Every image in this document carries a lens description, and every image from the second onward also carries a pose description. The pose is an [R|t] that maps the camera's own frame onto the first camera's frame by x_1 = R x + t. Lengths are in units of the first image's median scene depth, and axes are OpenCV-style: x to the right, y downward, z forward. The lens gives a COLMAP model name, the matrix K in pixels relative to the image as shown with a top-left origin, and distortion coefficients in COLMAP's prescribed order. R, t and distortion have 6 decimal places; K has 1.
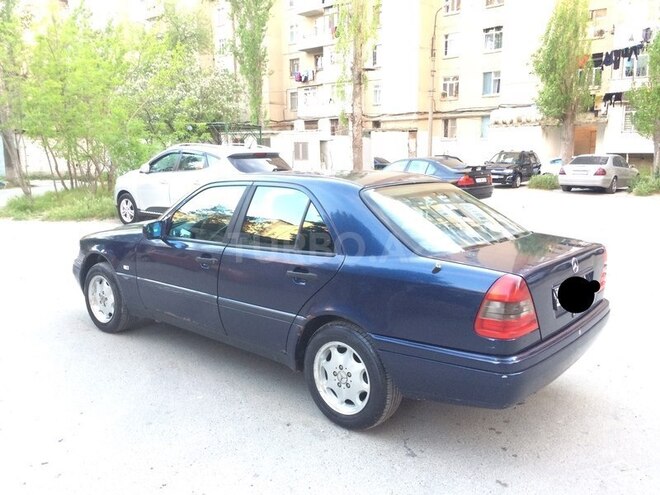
lens RADIAL K [[566.2, 0, 330.4], [0, 566.2, 249.4], [0, 0, 1]] dist [0.064537, -0.062972]
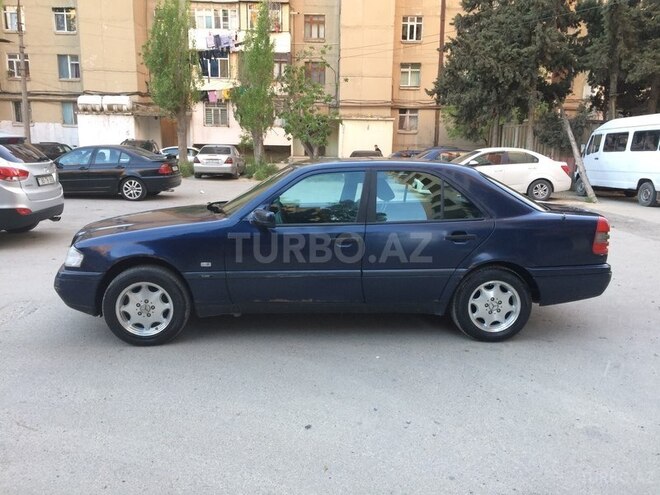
lens RADIAL K [[566.2, 0, 330.4], [0, 566.2, 248.5], [0, 0, 1]] dist [0.064537, -0.062972]
pose [[0.709408, -0.117294, 0.694969, -0.268050], [0.105082, 0.992636, 0.060268, -0.009175], [-0.696920, 0.030275, 0.716510, 0.060357]]
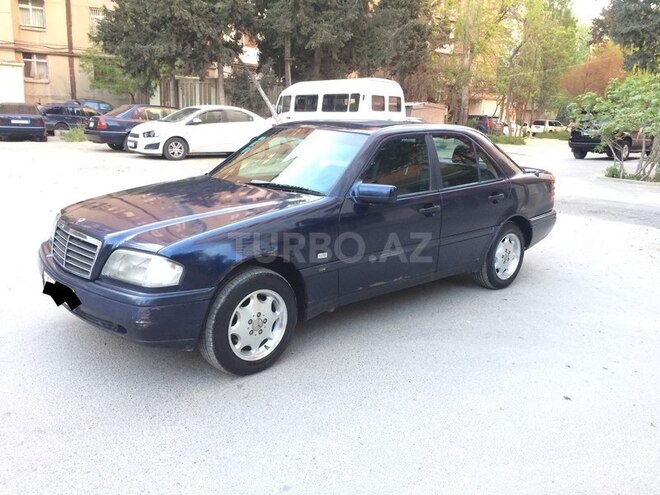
lens RADIAL K [[566.2, 0, 328.2], [0, 566.2, 247.0], [0, 0, 1]] dist [0.064537, -0.062972]
pose [[0.113298, -0.228204, 0.966999, -0.339387], [0.130251, 0.968277, 0.213245, -0.043635], [-0.984986, 0.101792, 0.139427, 0.277727]]
